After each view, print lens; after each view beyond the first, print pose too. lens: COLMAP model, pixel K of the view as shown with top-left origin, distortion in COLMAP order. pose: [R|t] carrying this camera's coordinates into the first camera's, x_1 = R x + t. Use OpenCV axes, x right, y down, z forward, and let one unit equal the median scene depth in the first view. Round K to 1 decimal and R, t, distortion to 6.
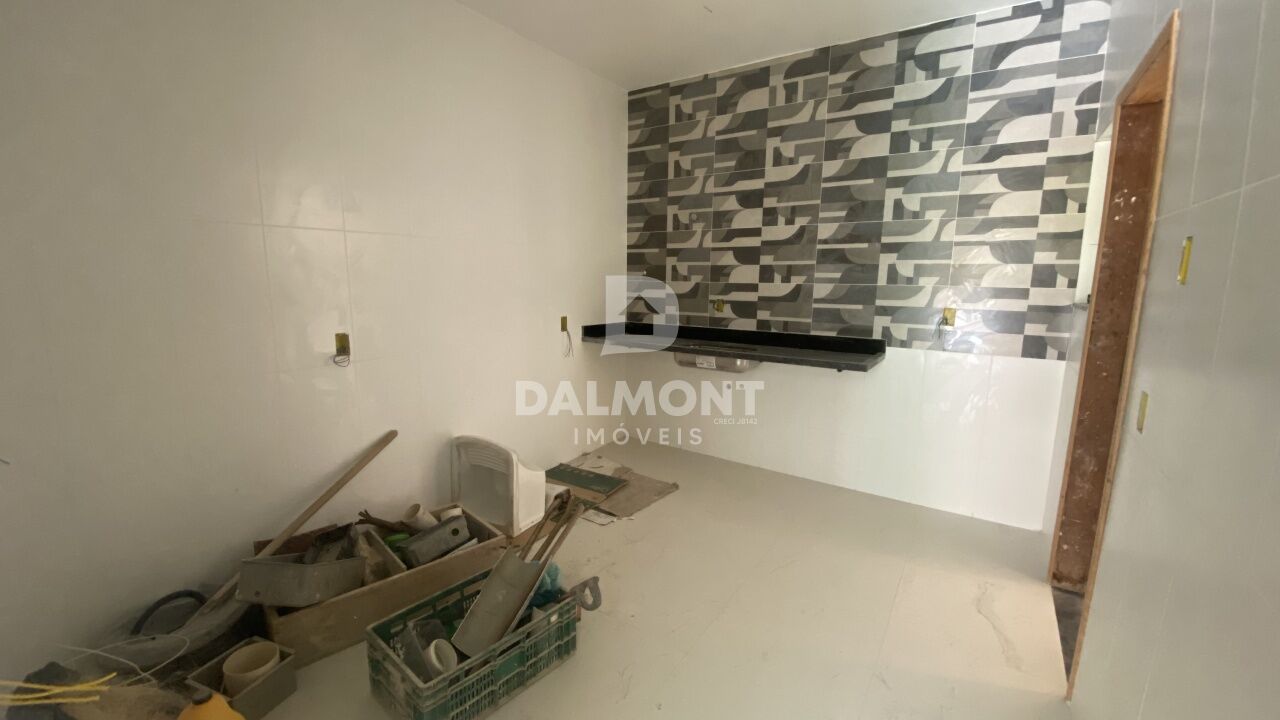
lens RADIAL K [[519.5, 0, 636.9], [0, 519.5, 361.0], [0, 0, 1]] dist [0.001152, -0.005445]
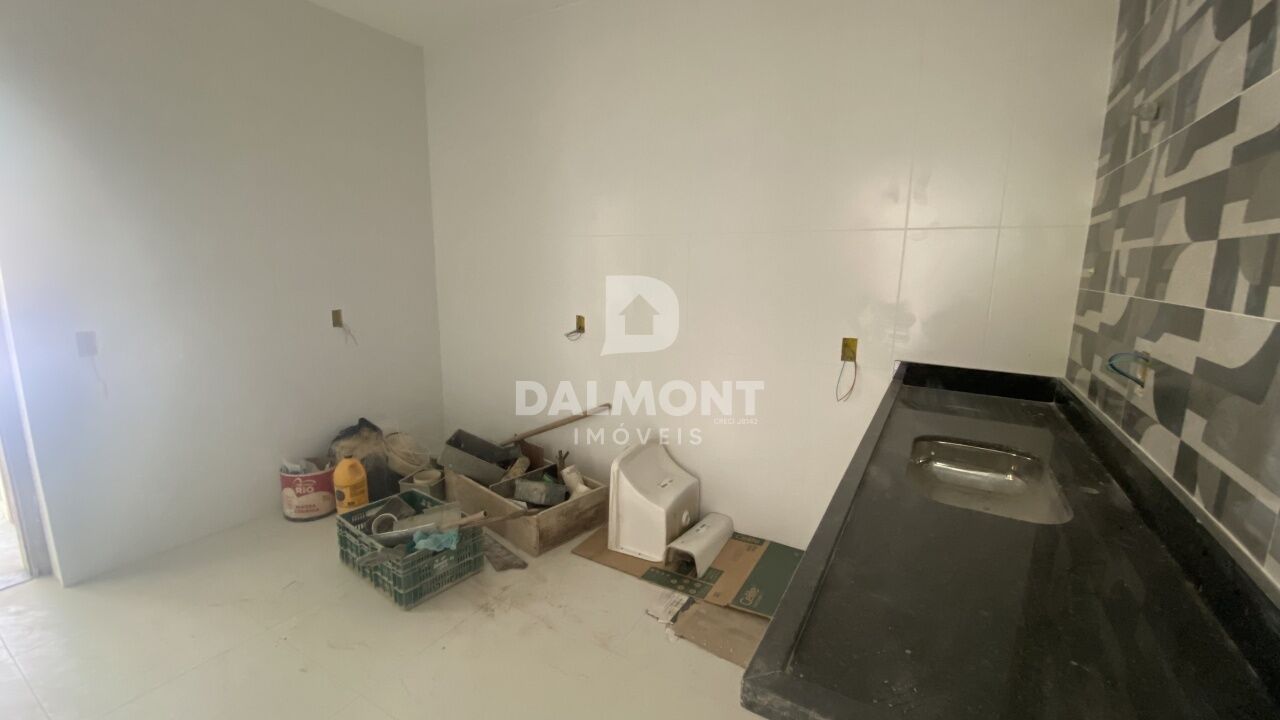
lens RADIAL K [[519.5, 0, 637.2], [0, 519.5, 353.1], [0, 0, 1]] dist [0.001152, -0.005445]
pose [[0.038983, 0.157021, -0.986826, 0.494294], [-0.167882, 0.974567, 0.148439, -0.121718], [0.985036, 0.159884, 0.064352, 0.722240]]
